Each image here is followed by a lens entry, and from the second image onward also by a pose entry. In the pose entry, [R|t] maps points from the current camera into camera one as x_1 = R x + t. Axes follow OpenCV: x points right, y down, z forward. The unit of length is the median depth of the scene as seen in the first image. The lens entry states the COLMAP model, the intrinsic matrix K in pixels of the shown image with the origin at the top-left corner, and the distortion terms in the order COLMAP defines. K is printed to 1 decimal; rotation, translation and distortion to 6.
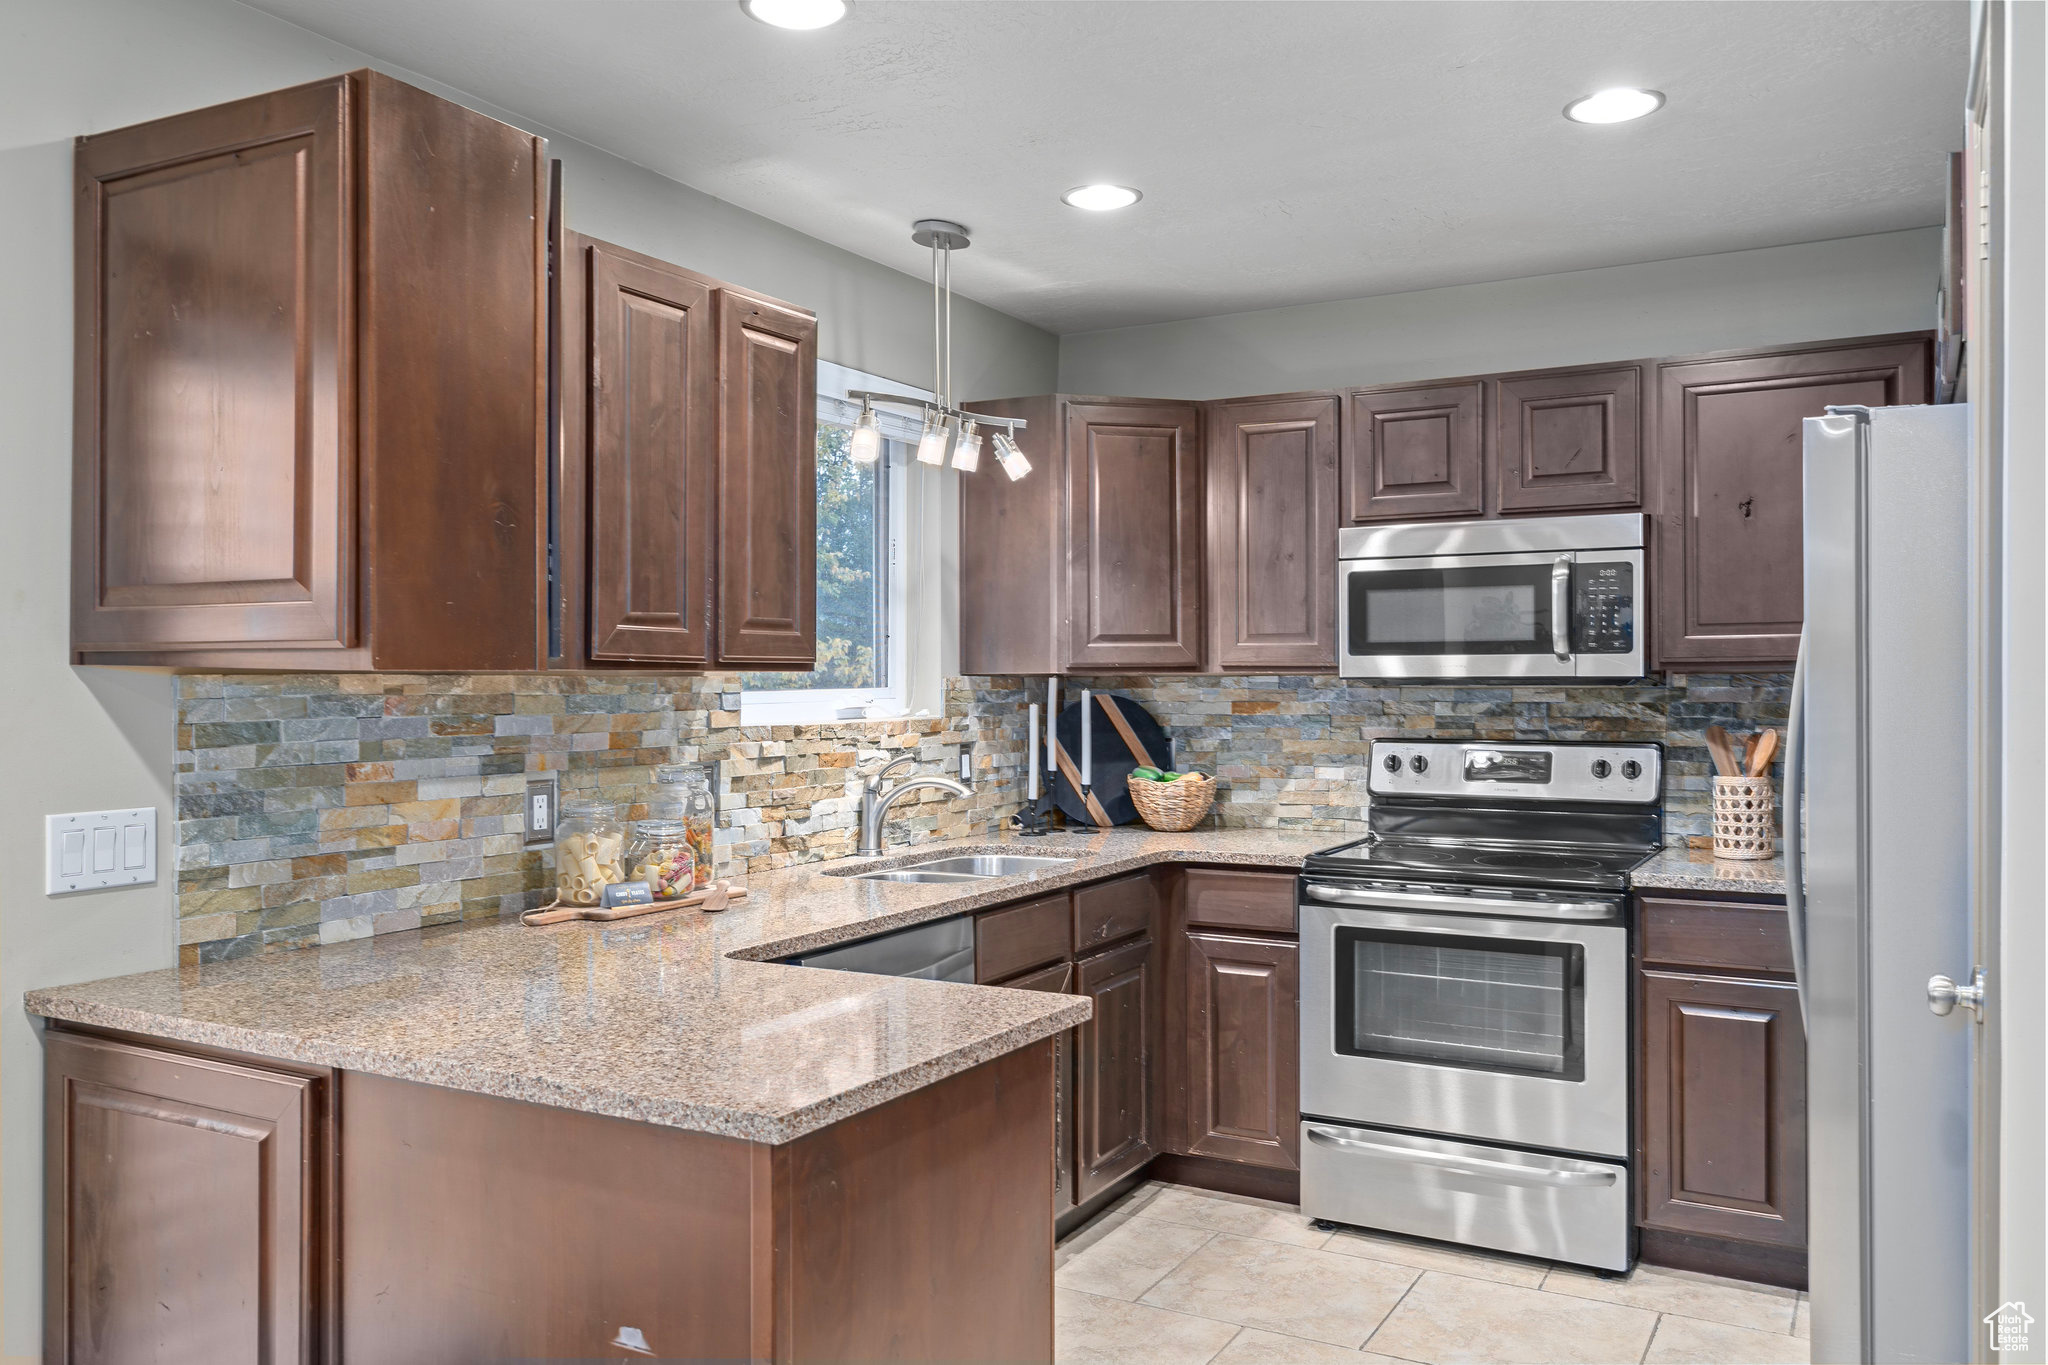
lens RADIAL K [[1584.1, 0, 1007.4], [0, 1584.1, 681.4], [0, 0, 1]] dist [0.008713, -0.000352]
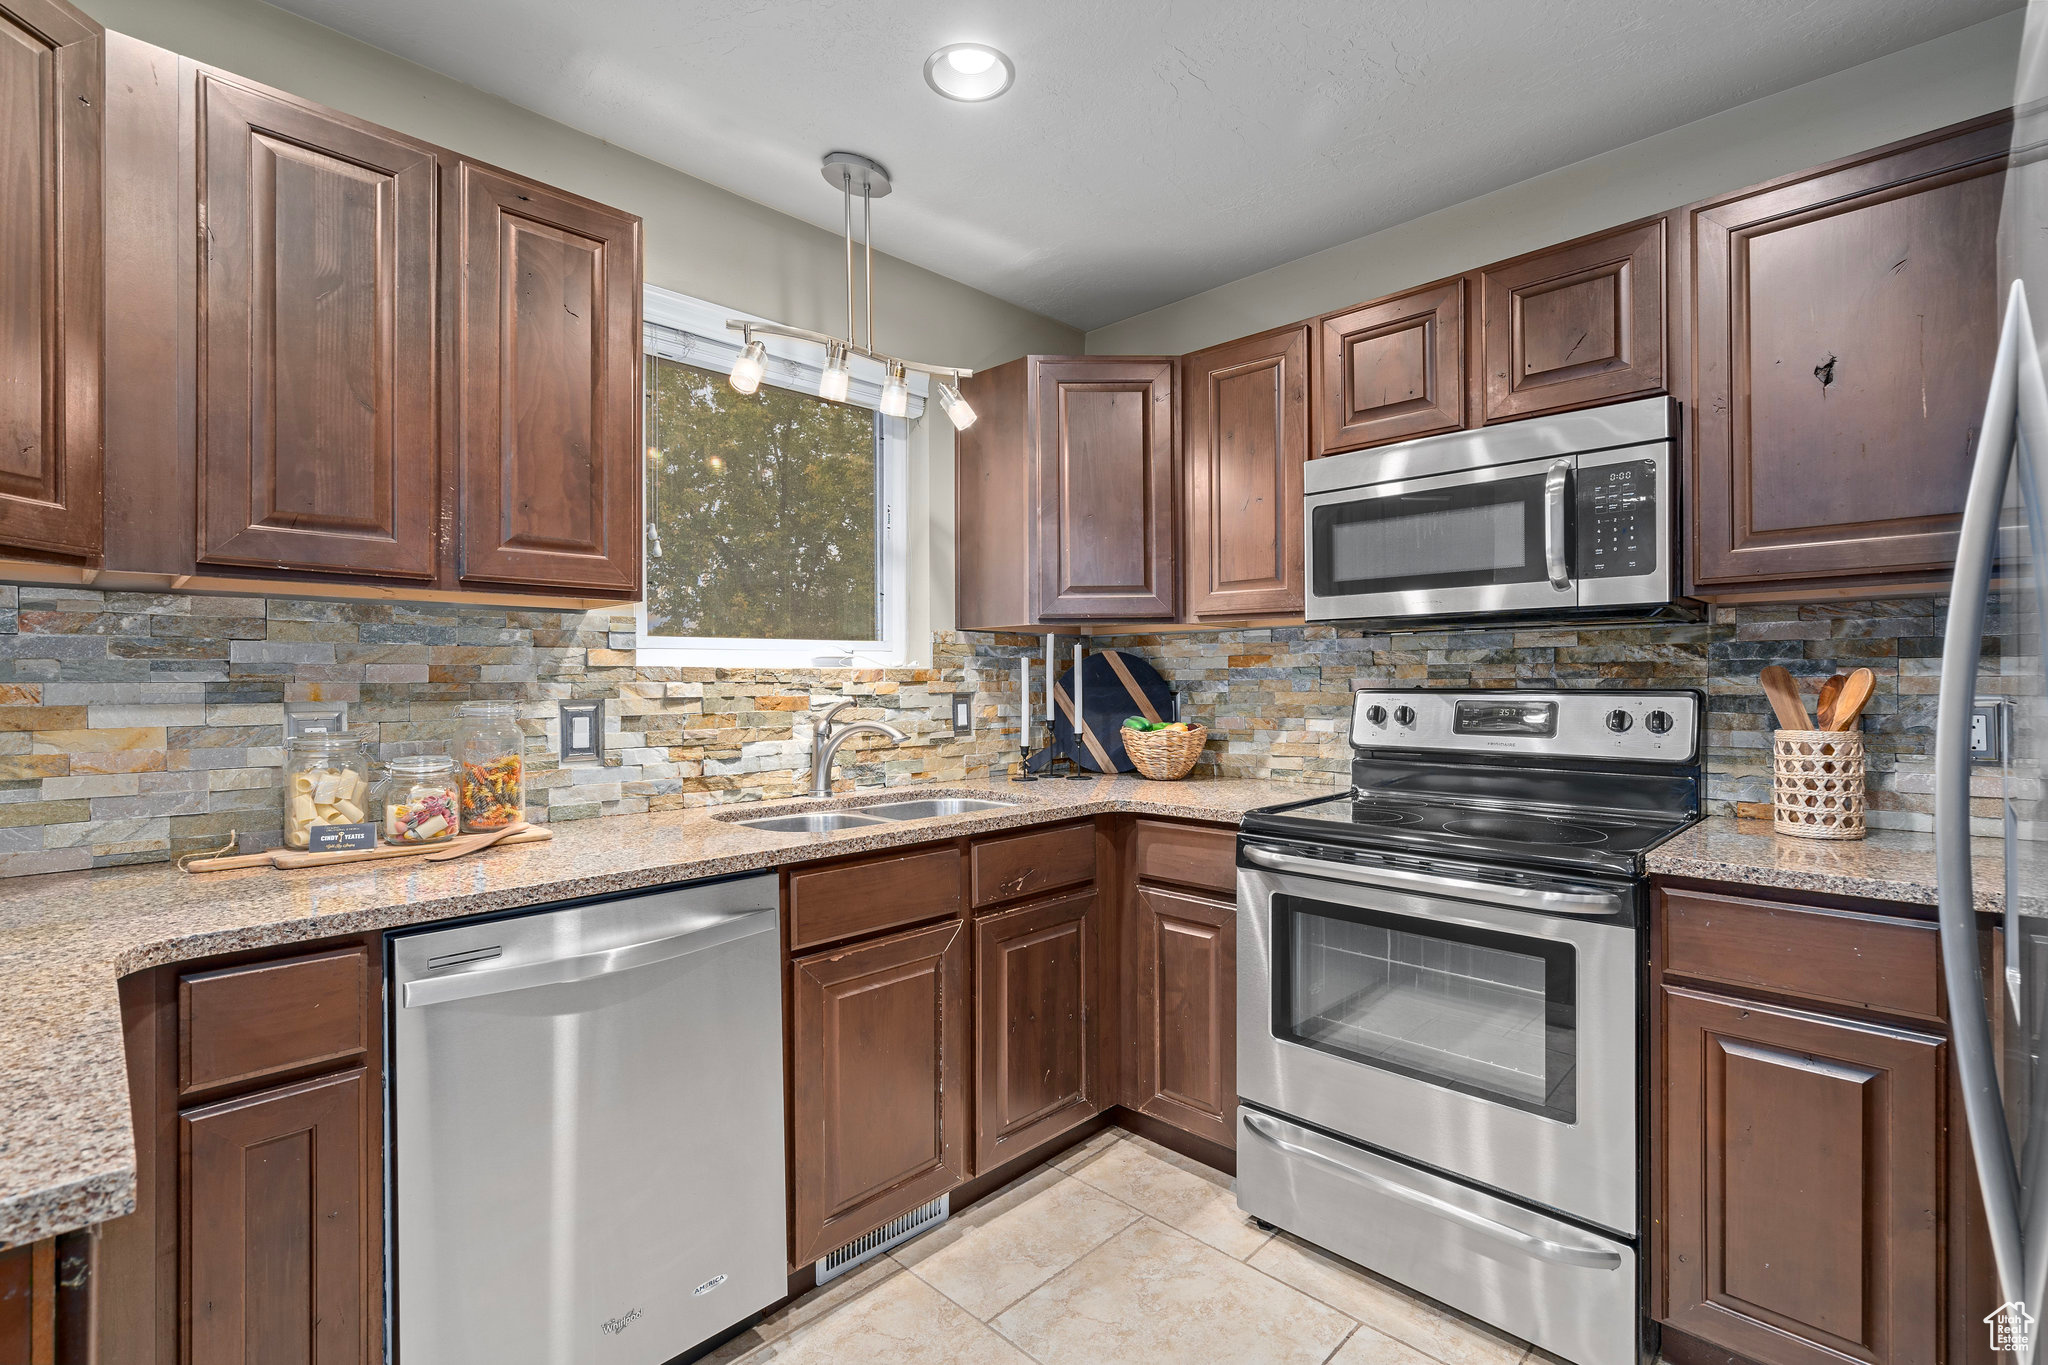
lens RADIAL K [[930.4, 0, 1012.6], [0, 930.4, 681.5], [0, 0, 1]] dist [-0.006651, 0.005041]
pose [[0.964180, -0.000691, -0.265248, 0.192487], [0.000896, 0.999999, 0.000651, 0.033278], [0.265248, -0.000865, 0.964180, 0.432265]]
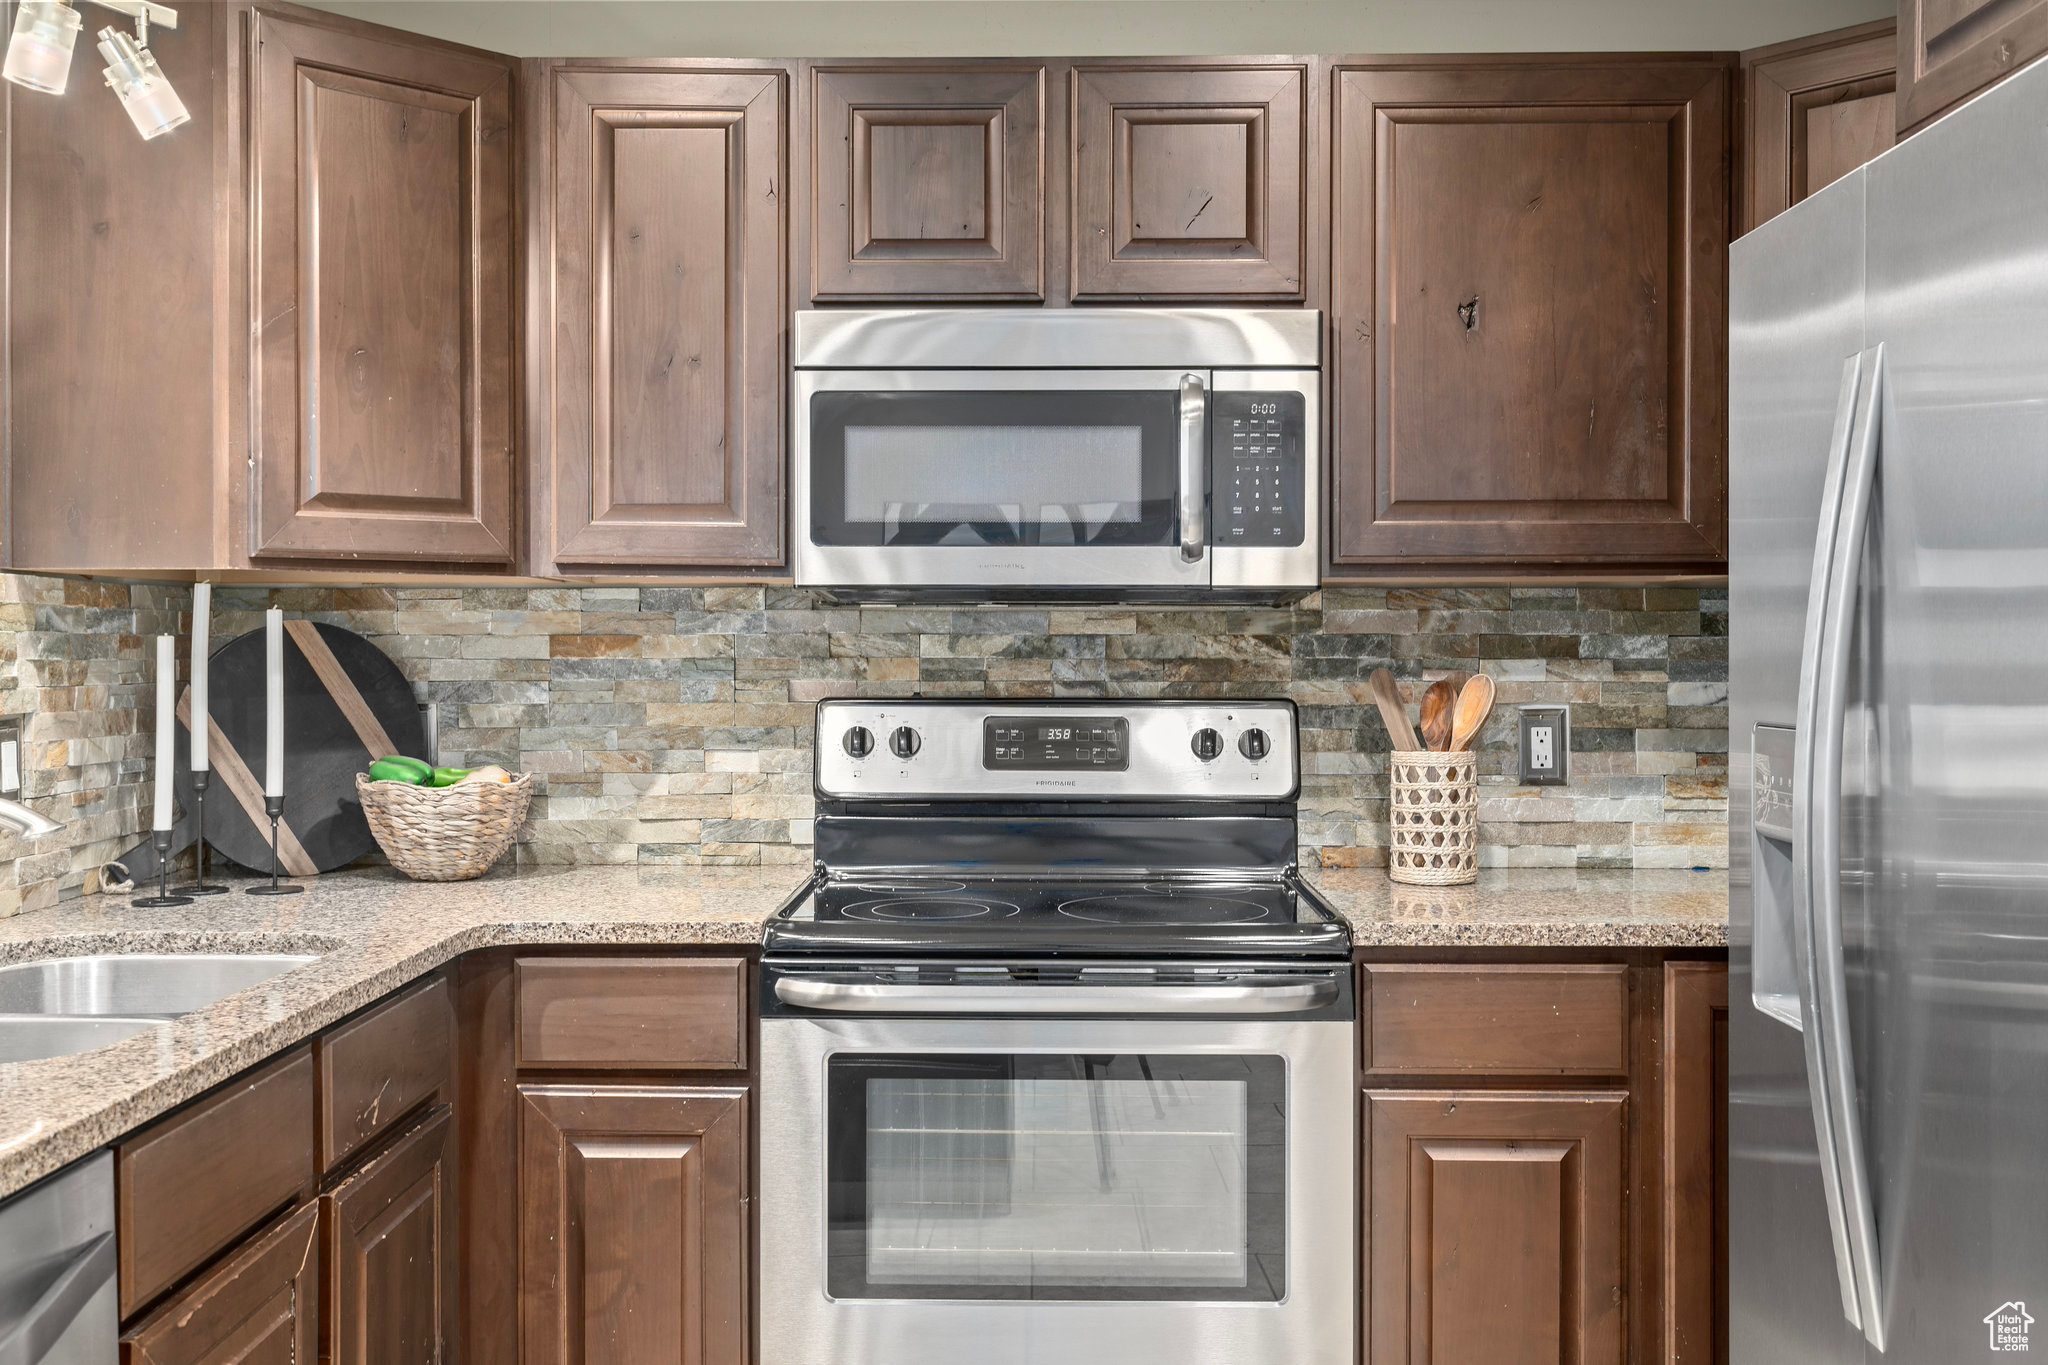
lens RADIAL K [[1976.0, 0, 1018.0], [0, 1976.0, 660.9], [0, 0, 1]] dist [-0.000997, 0.003097]
pose [[0.879569, -0.000142, 0.475772, -0.046039], [-0.003787, 0.999966, 0.007300, 0.018509], [-0.475757, -0.008222, 0.879539, 0.374572]]
